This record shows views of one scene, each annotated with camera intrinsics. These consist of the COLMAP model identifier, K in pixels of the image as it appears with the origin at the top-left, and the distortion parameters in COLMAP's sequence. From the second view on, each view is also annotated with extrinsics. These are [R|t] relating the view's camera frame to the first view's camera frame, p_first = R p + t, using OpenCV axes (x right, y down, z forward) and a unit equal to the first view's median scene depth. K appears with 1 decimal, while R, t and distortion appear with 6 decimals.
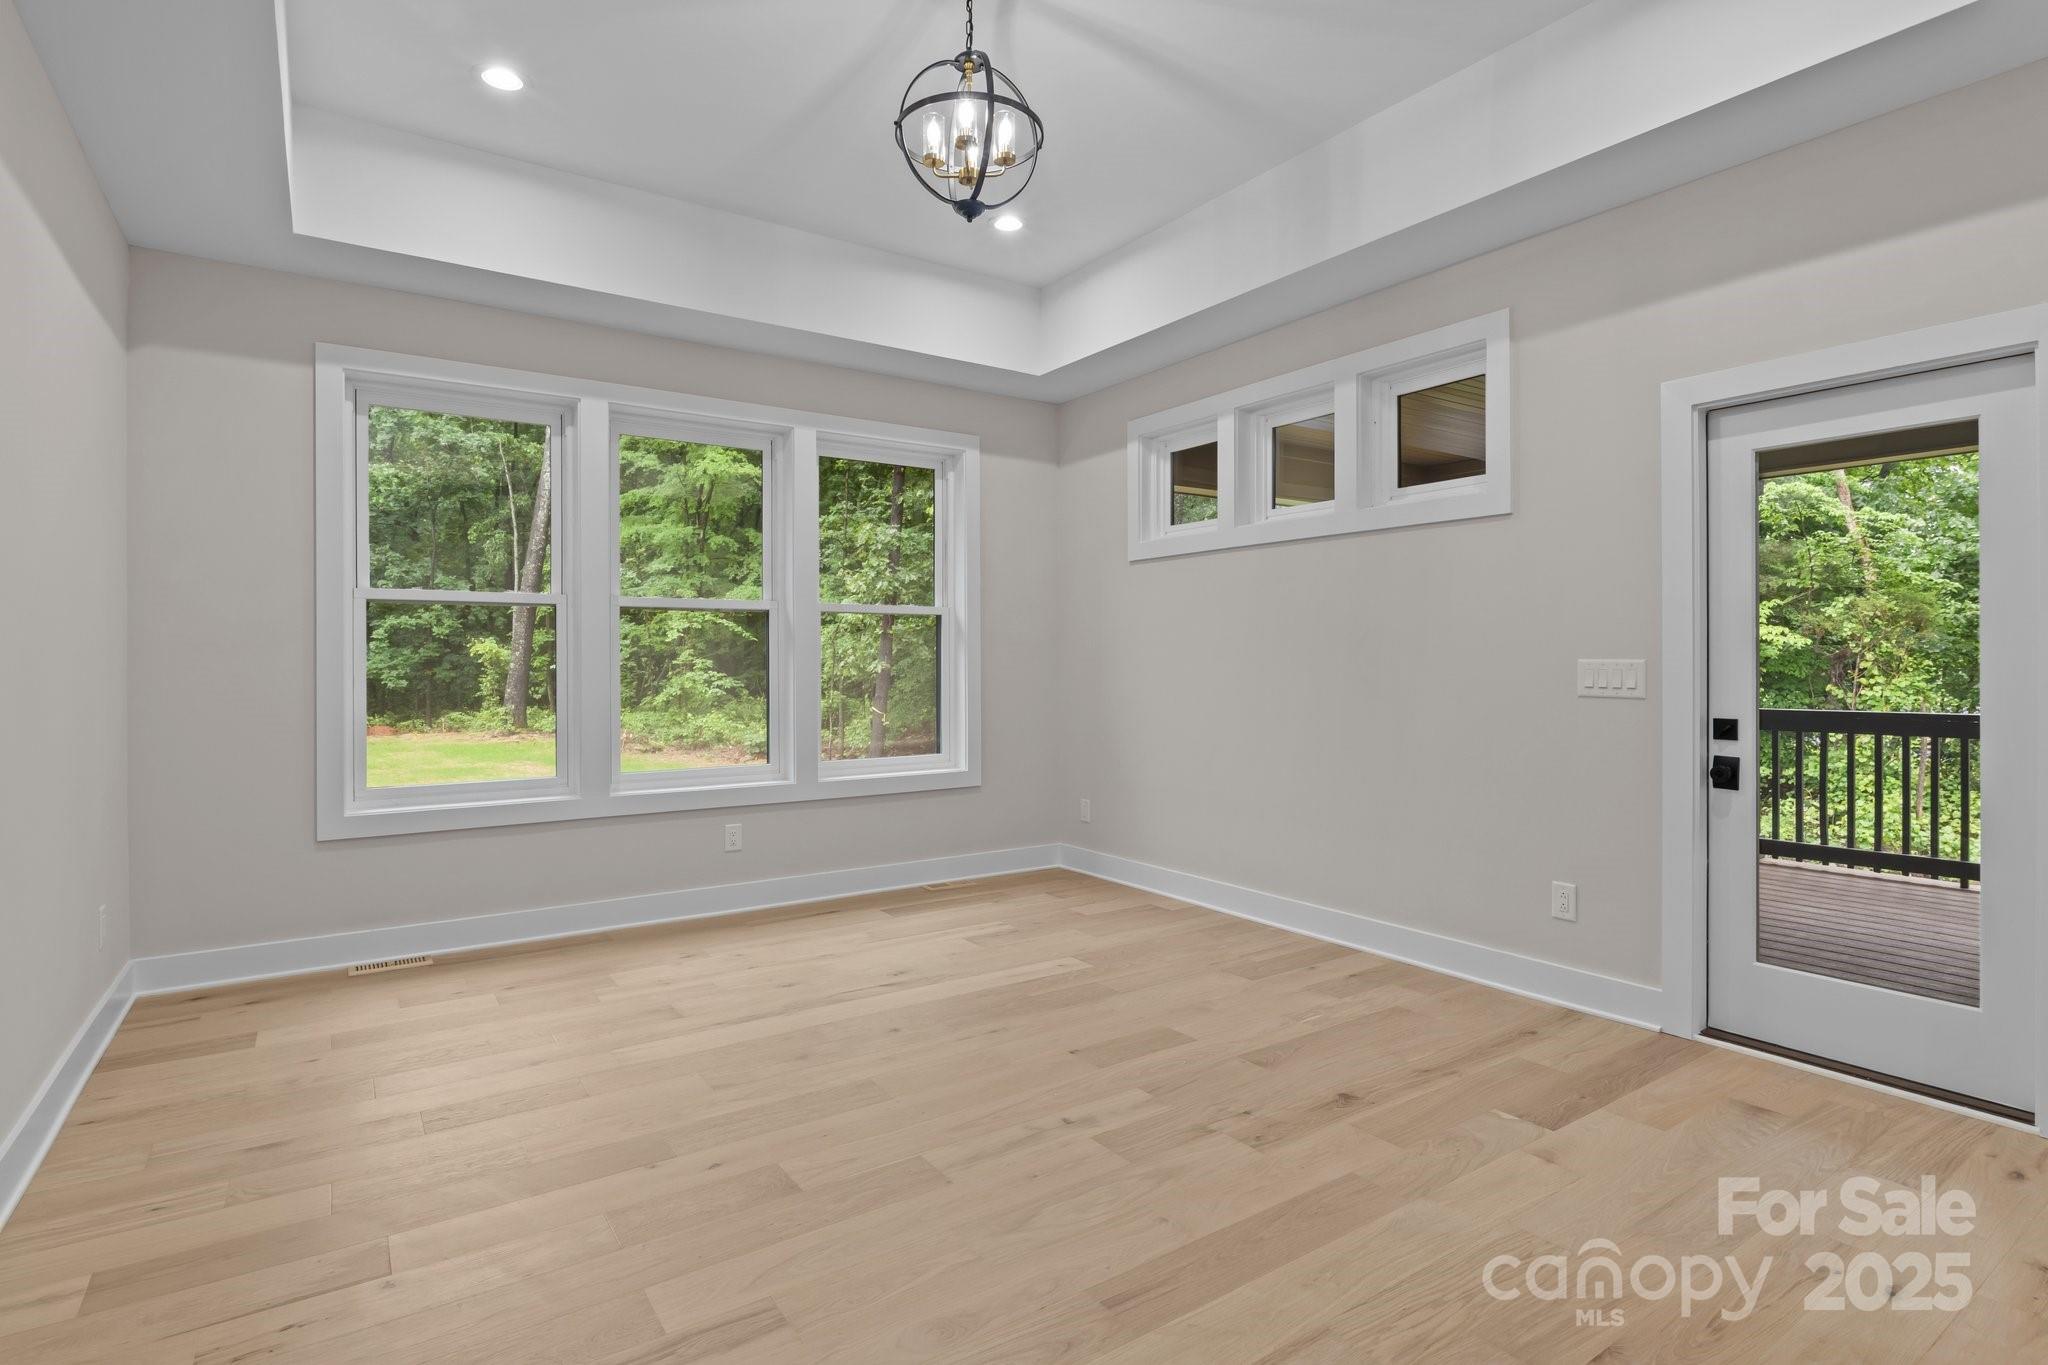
lens RADIAL K [[1025.3, 0, 1028.6], [0, 1025.3, 668.9], [0, 0, 1]] dist [-0.006404, -0.000278]
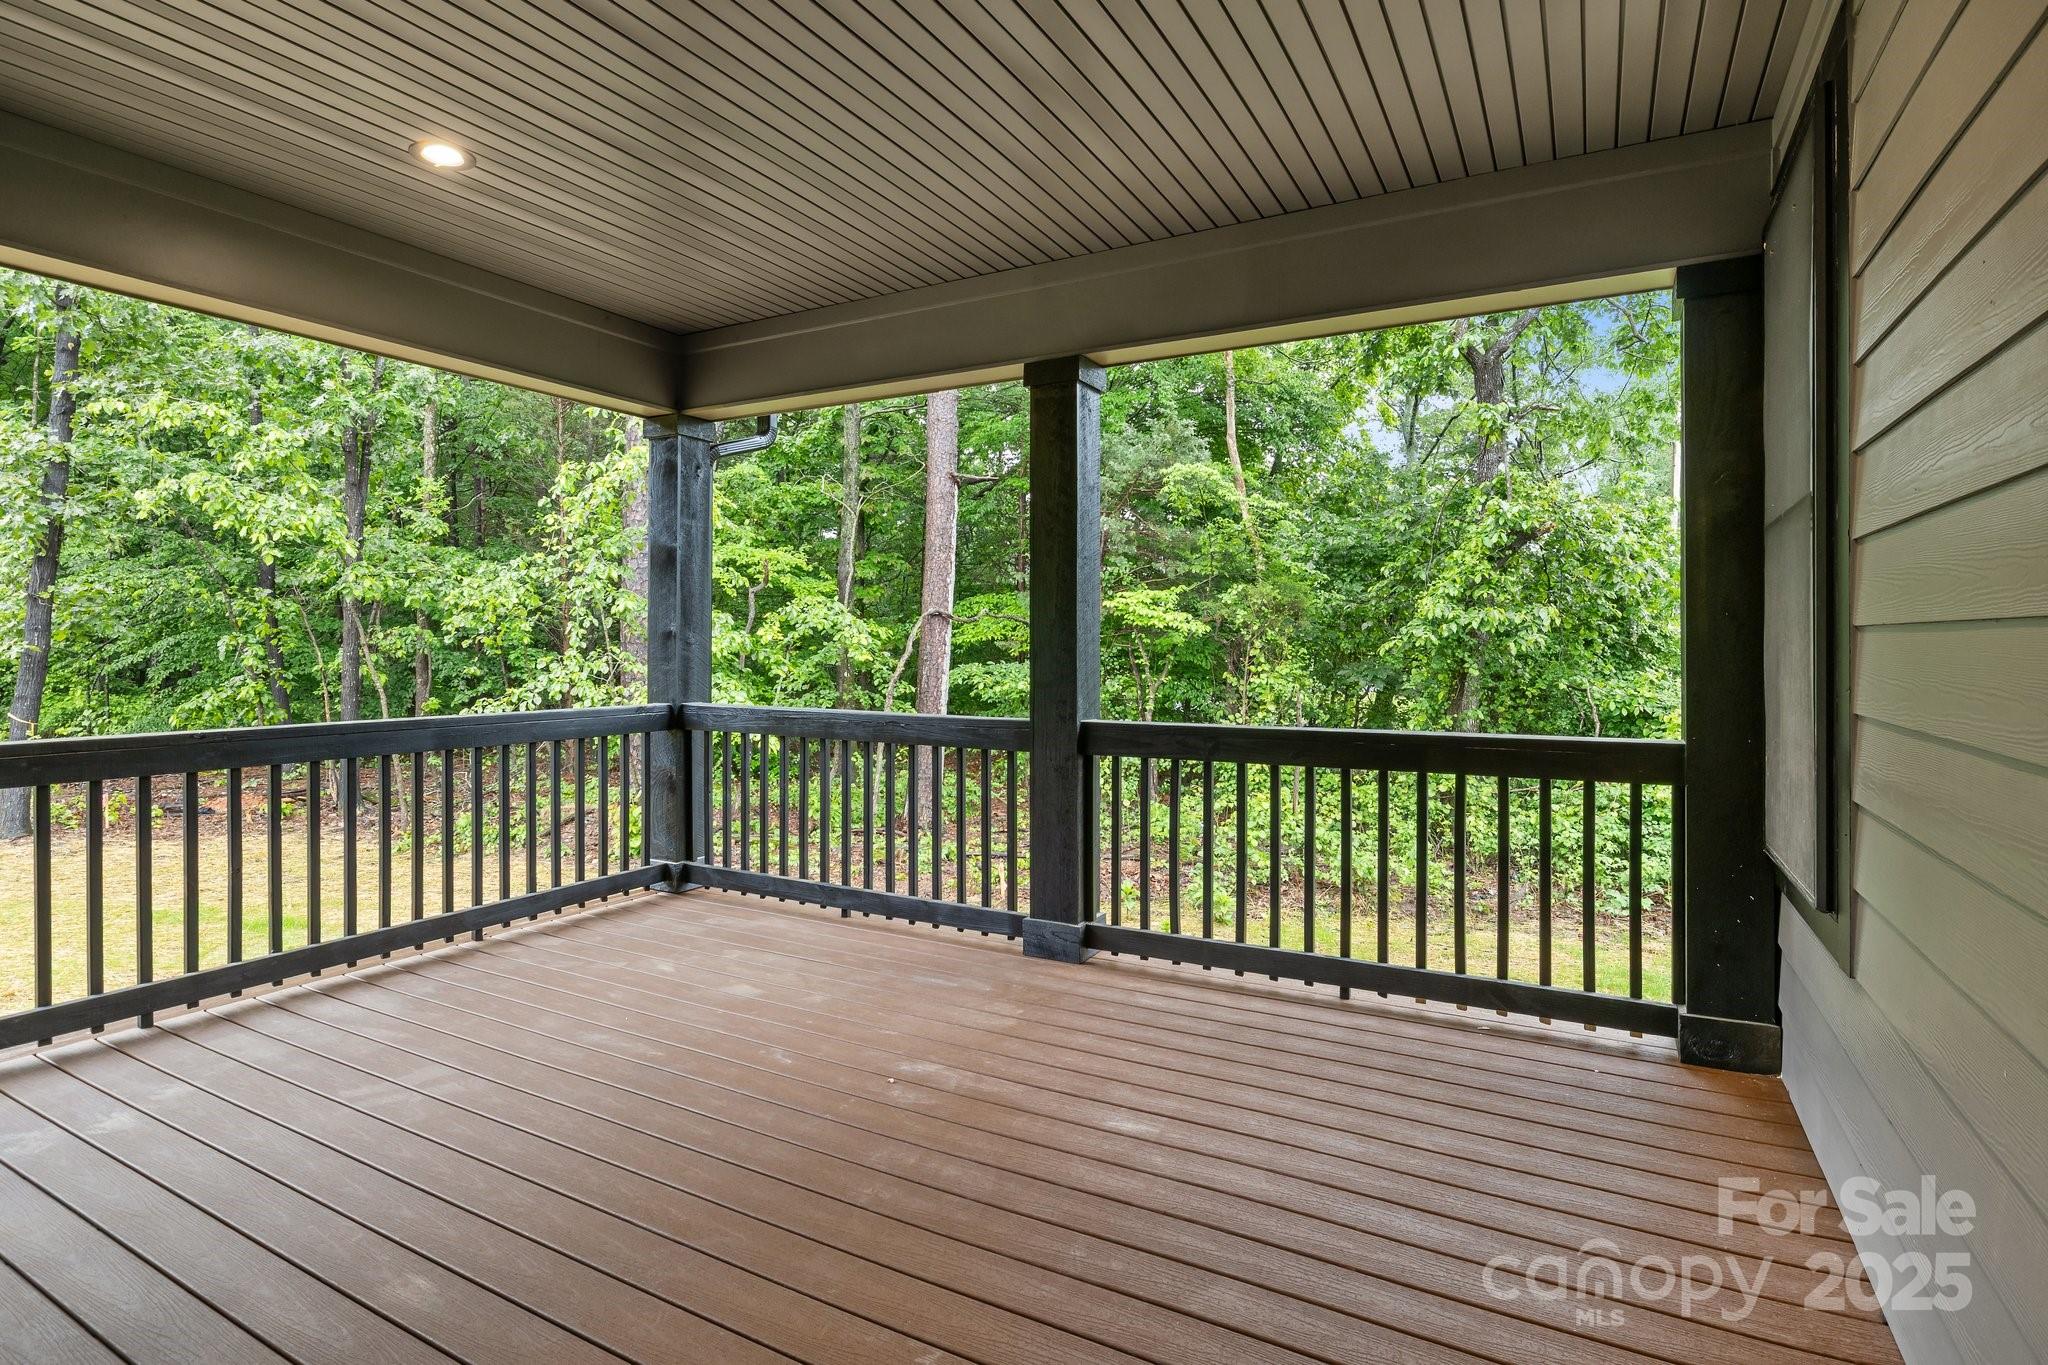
lens RADIAL K [[1025.3, 0, 1018.8], [0, 1025.3, 669.4], [0, 0, 1]] dist [-0.006404, -0.000278]
pose [[0.899519, -0.005264, 0.436851, 0.166556], [-0.002762, 0.999839, 0.017735, -0.004715], [-0.436874, -0.017160, 0.899359, 0.189358]]
